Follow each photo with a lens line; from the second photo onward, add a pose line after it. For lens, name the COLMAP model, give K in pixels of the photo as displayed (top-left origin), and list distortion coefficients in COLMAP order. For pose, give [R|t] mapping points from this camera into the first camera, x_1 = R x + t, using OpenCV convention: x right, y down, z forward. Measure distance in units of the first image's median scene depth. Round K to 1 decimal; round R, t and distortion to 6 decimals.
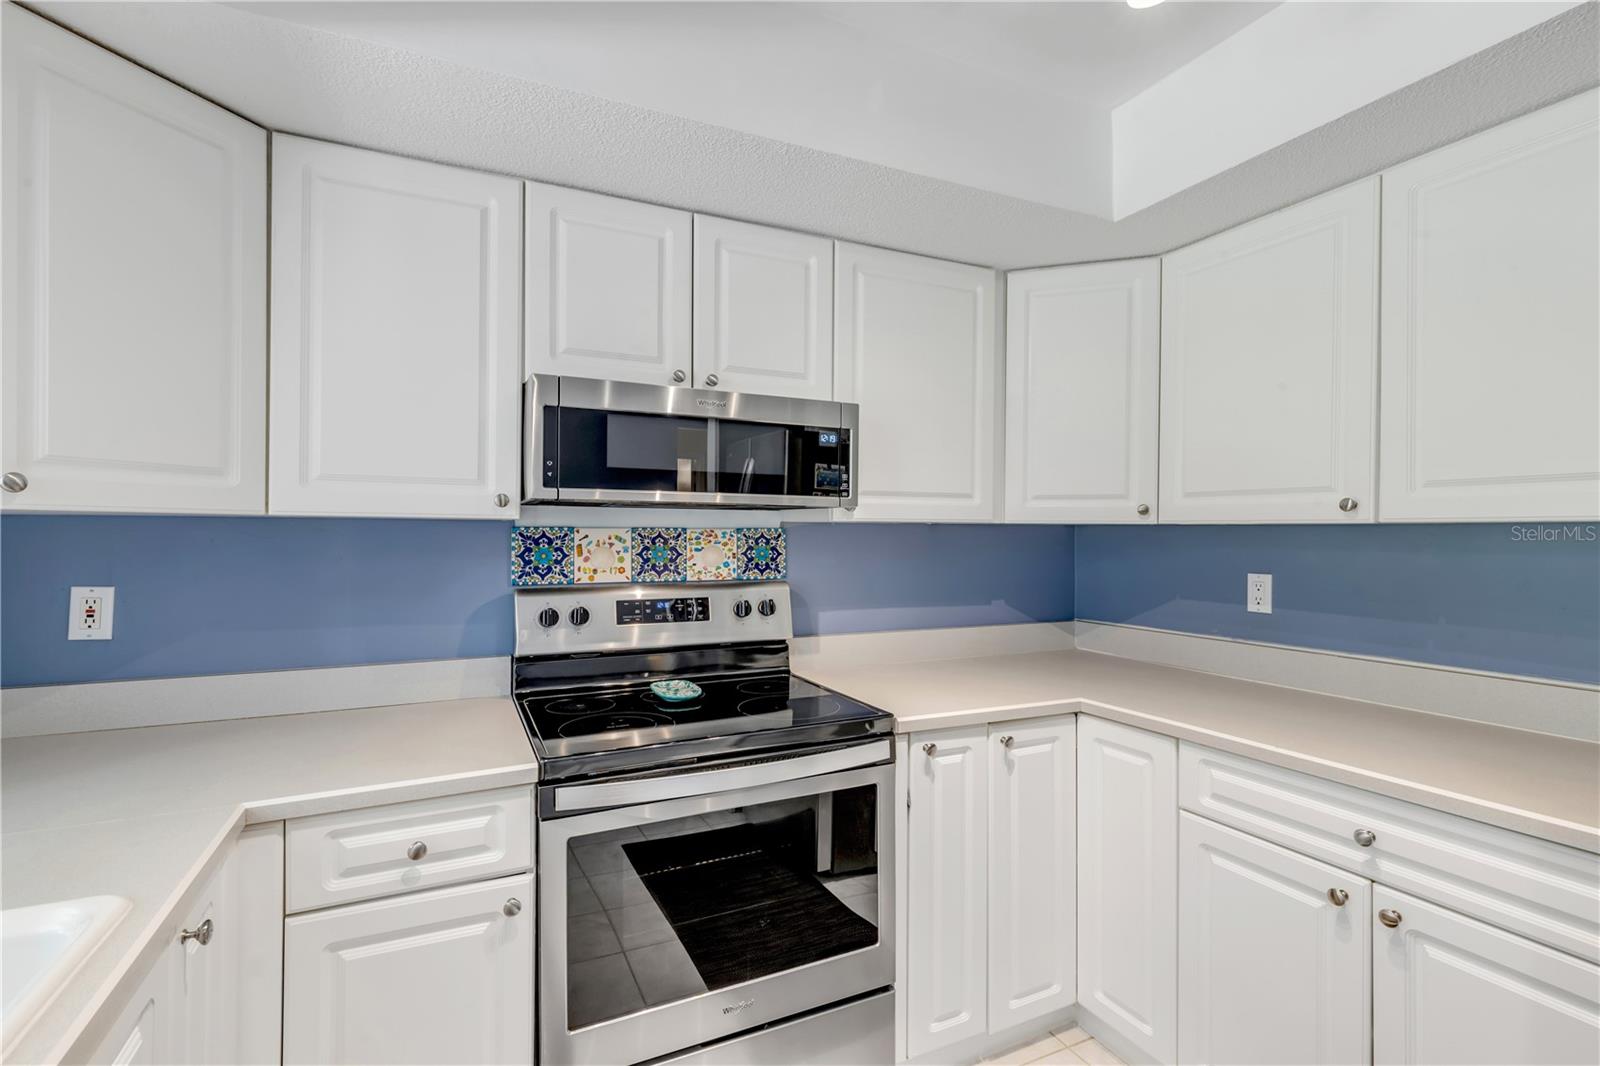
lens RADIAL K [[695.6, 0, 793.5], [0, 695.6, 534.8], [0, 0, 1]] dist [0.001427, 0.000063]
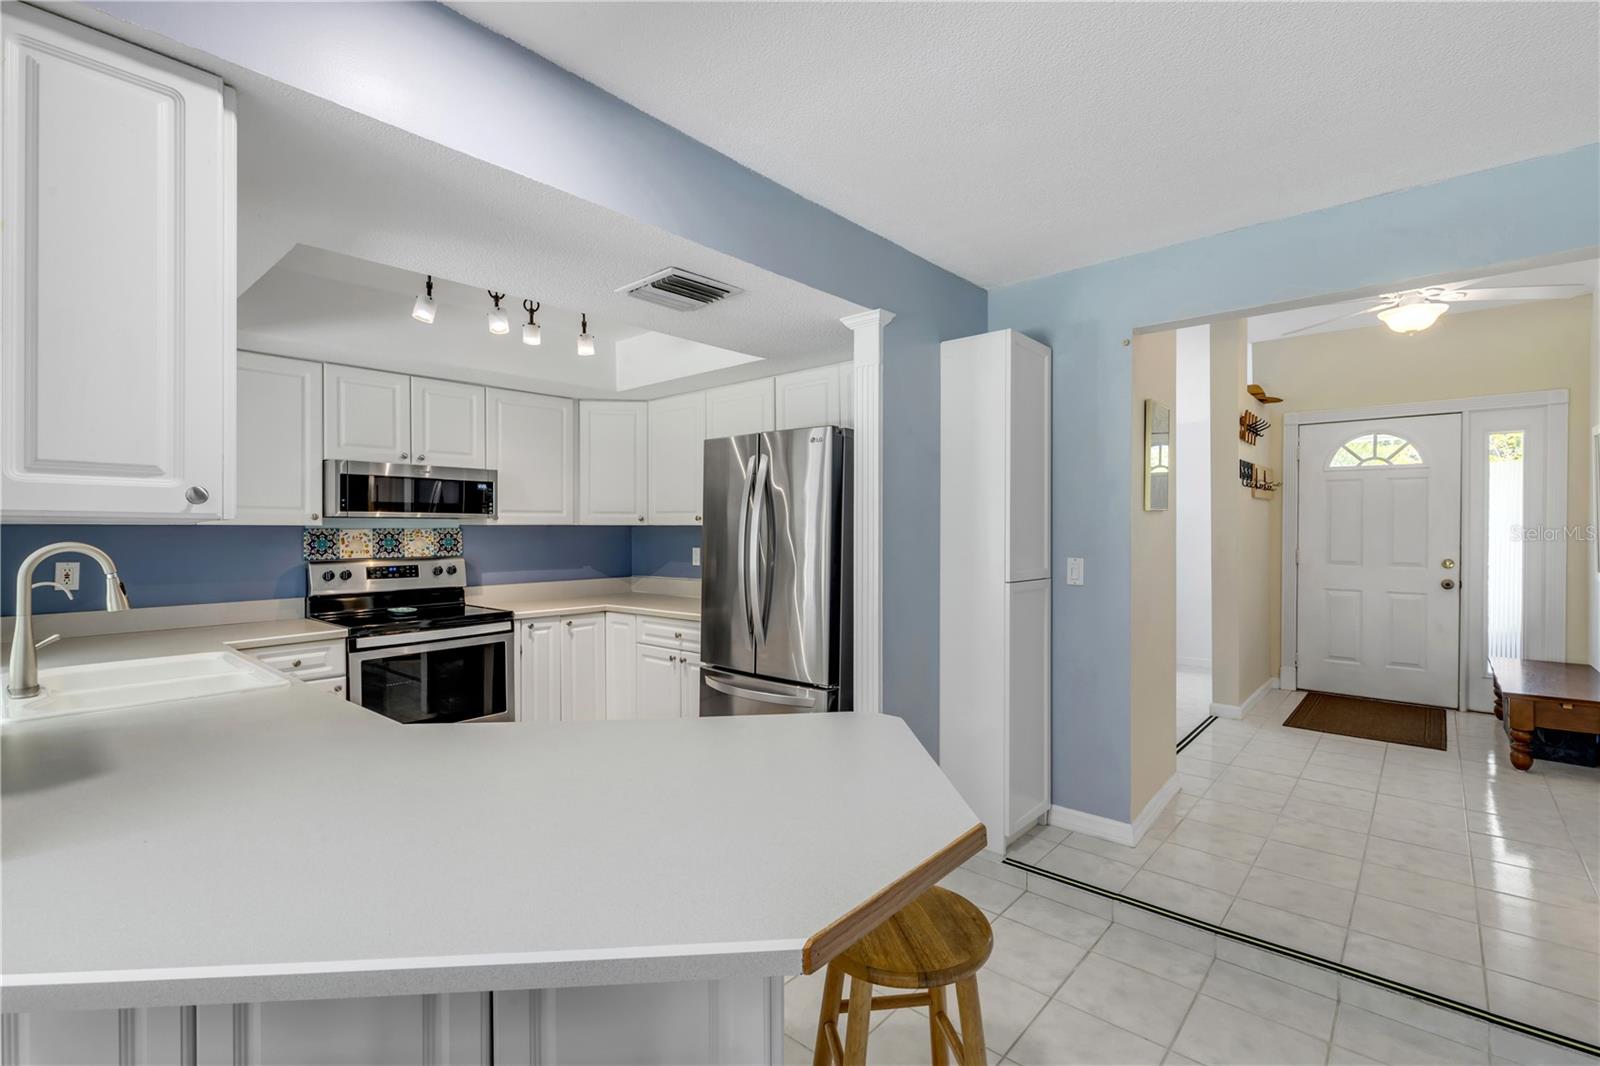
lens RADIAL K [[735.9, 0, 766.4], [0, 735.9, 535.1], [0, 0, 1]] dist [-0.000186, 0.000670]
pose [[0.932570, -0.010332, 0.360840, 0.043562], [0.007498, 0.999929, 0.009253, -0.003699], [-0.360910, -0.005924, 0.932582, -1.302595]]
